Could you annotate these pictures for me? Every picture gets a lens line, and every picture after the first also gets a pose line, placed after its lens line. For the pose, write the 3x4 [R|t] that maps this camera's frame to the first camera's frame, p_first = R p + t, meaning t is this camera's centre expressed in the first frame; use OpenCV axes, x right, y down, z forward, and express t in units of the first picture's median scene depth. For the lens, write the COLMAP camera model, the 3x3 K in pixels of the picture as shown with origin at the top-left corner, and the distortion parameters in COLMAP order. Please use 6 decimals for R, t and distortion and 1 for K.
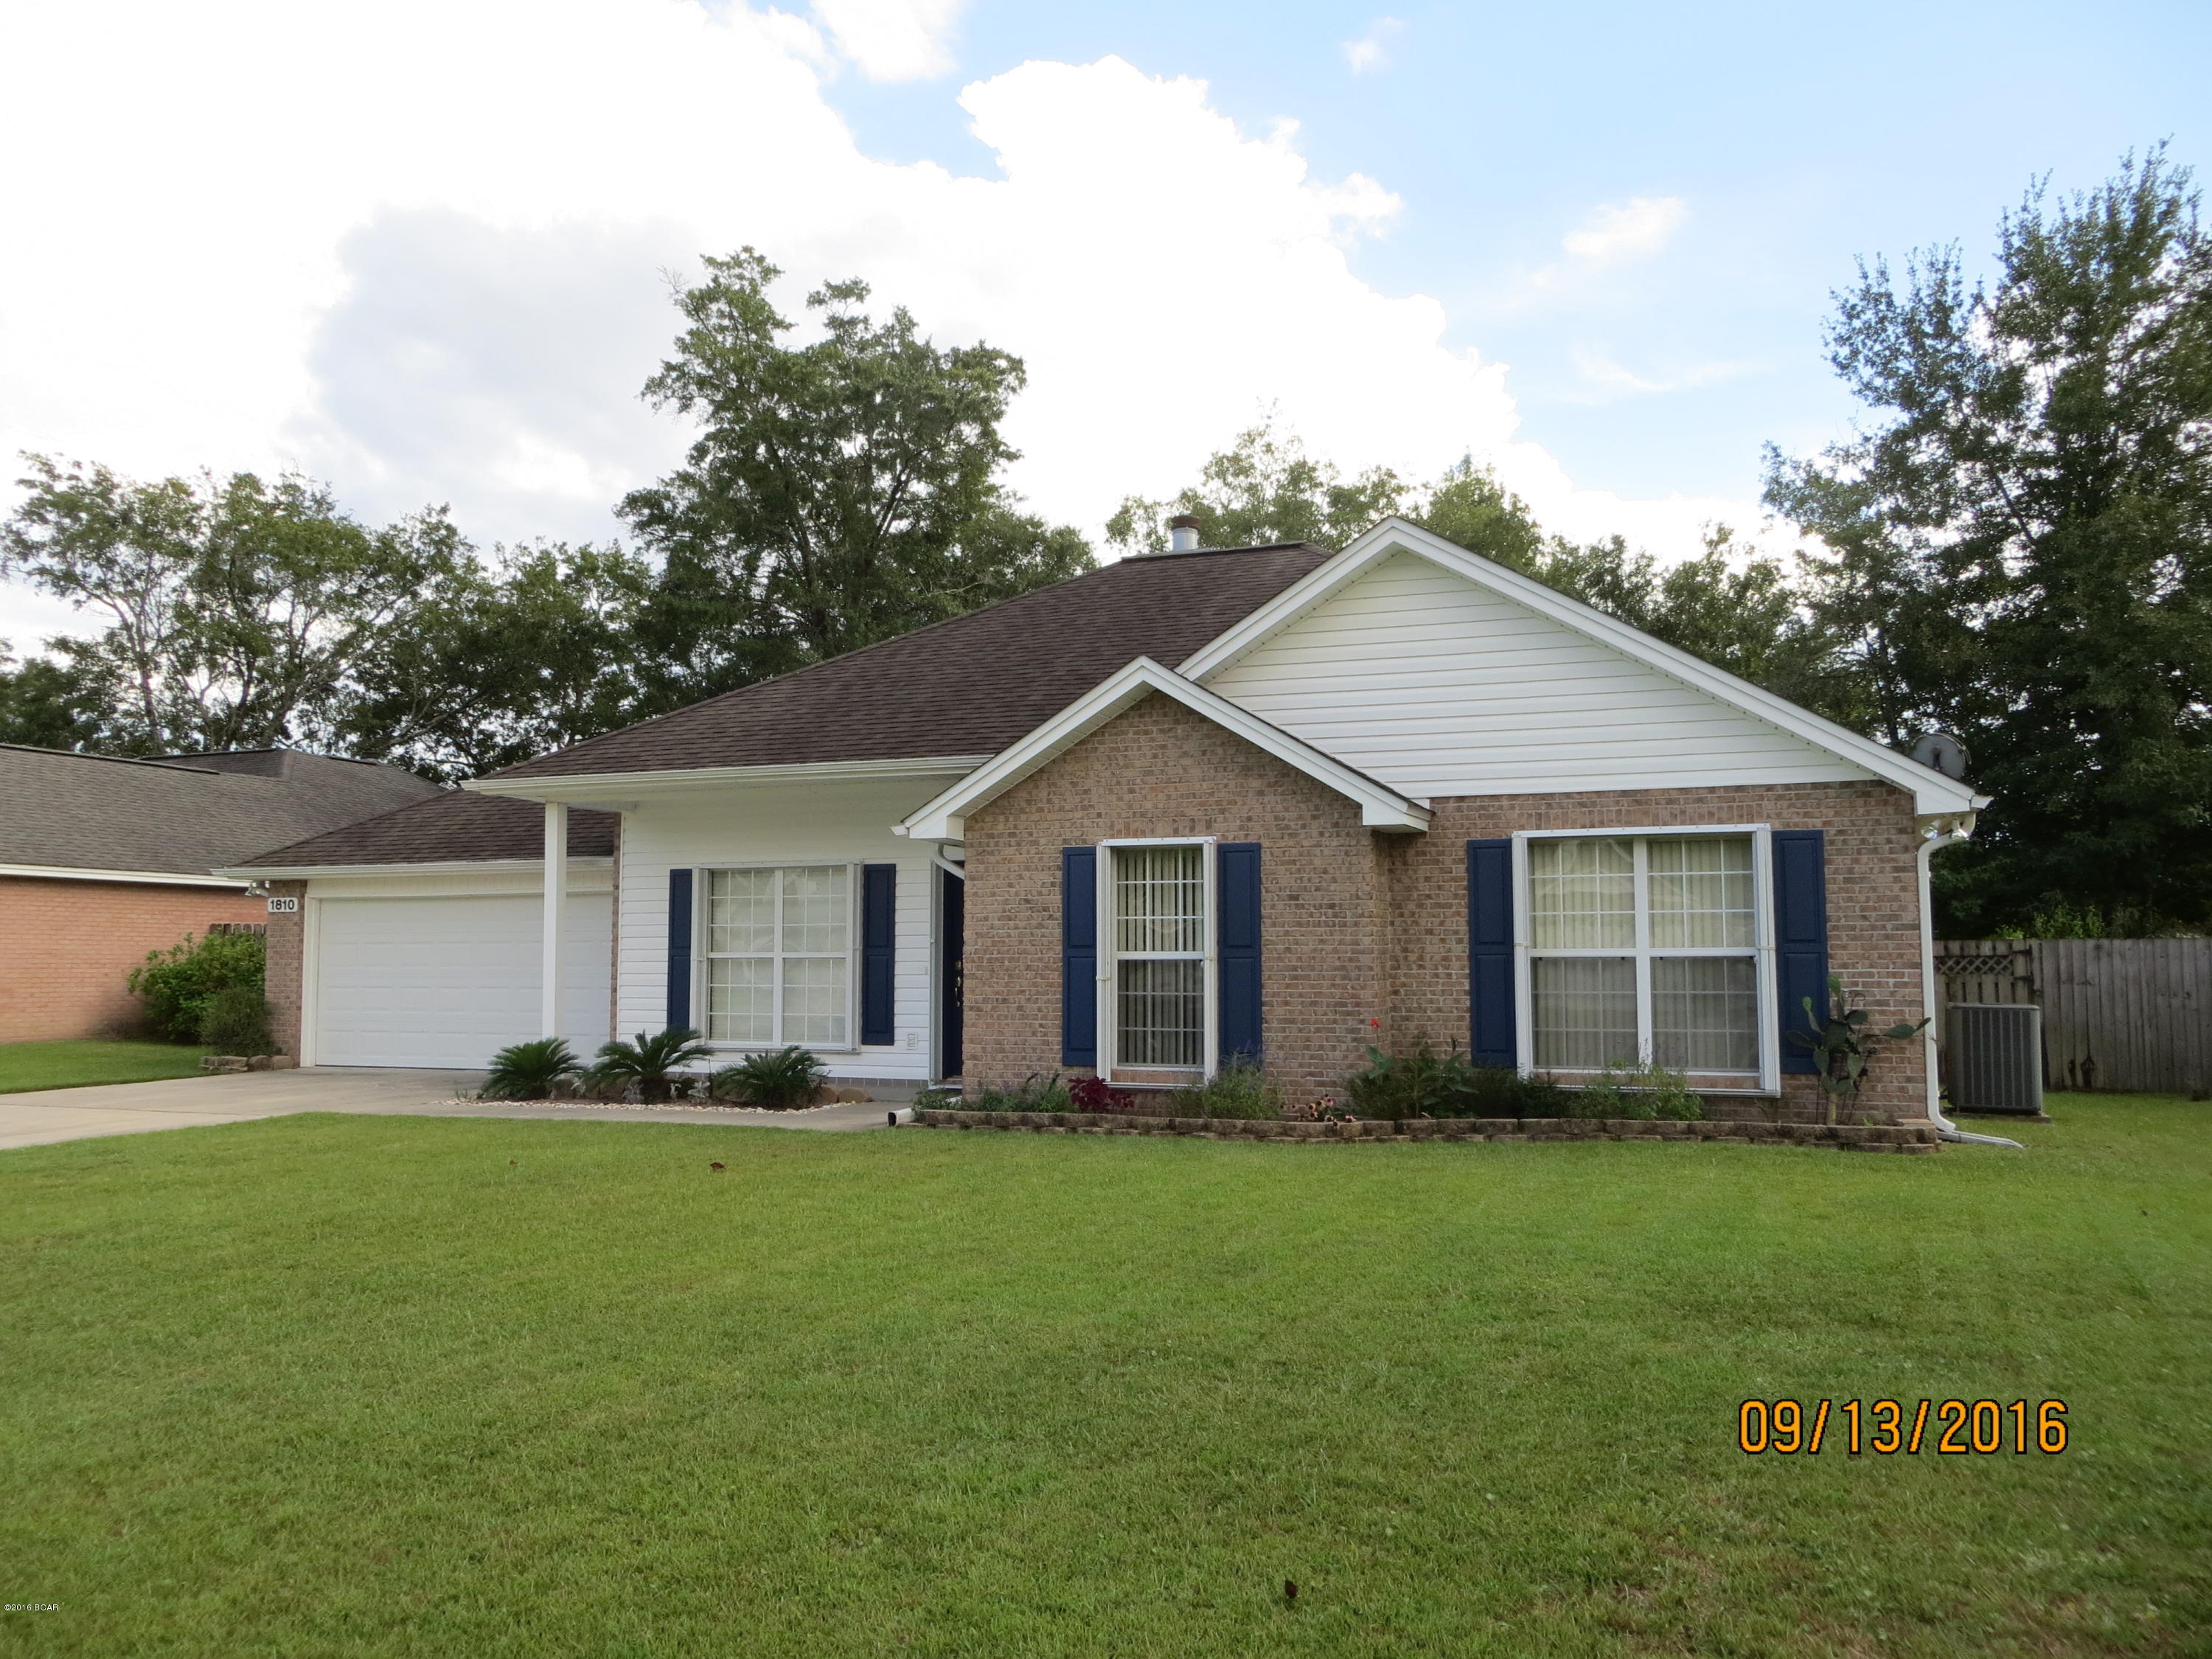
lens RADIAL K [[1666.1, 0, 1102.6], [0, 1666.1, 831.5], [0, 0, 1]] dist [-0.003358, -0.000953]
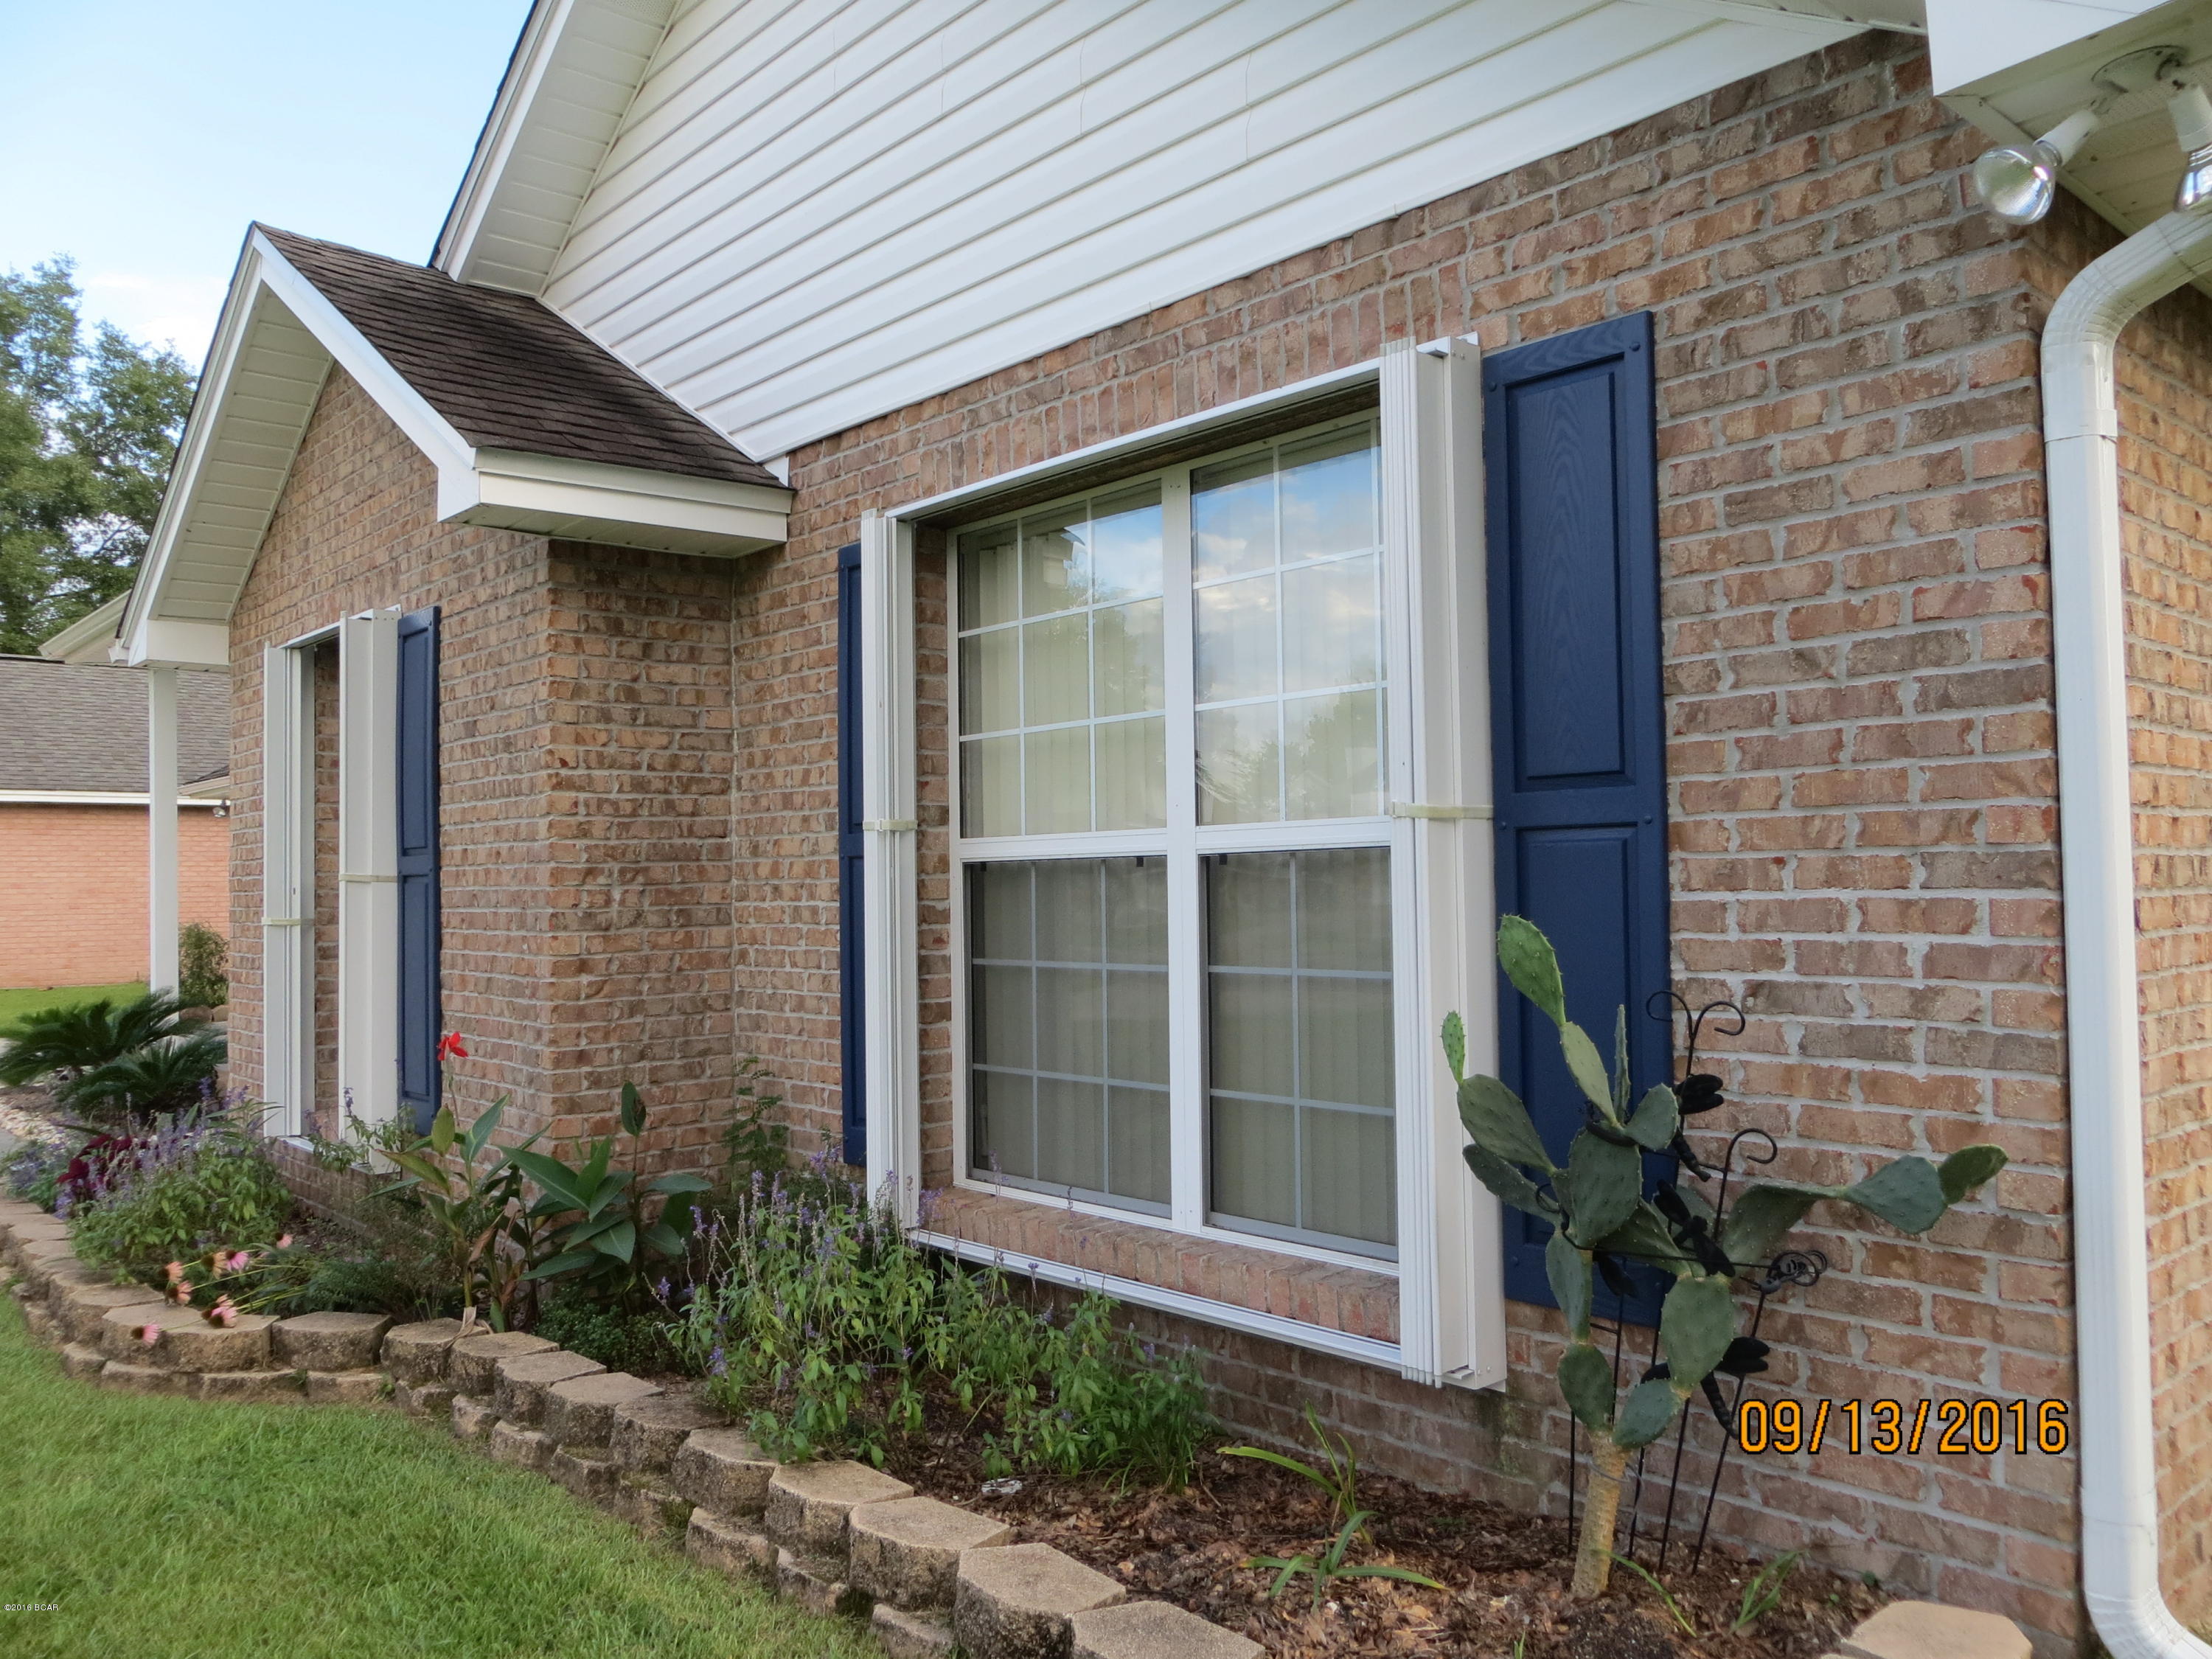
lens RADIAL K [[1666.1, 0, 1108.6], [0, 1666.1, 830.3], [0, 0, 1]] dist [-0.003358, -0.000953]
pose [[0.871137, -0.027039, -0.490294, 0.483520], [0.050703, 0.998099, 0.035045, 0.061577], [0.488415, -0.055388, 0.870852, 0.753273]]
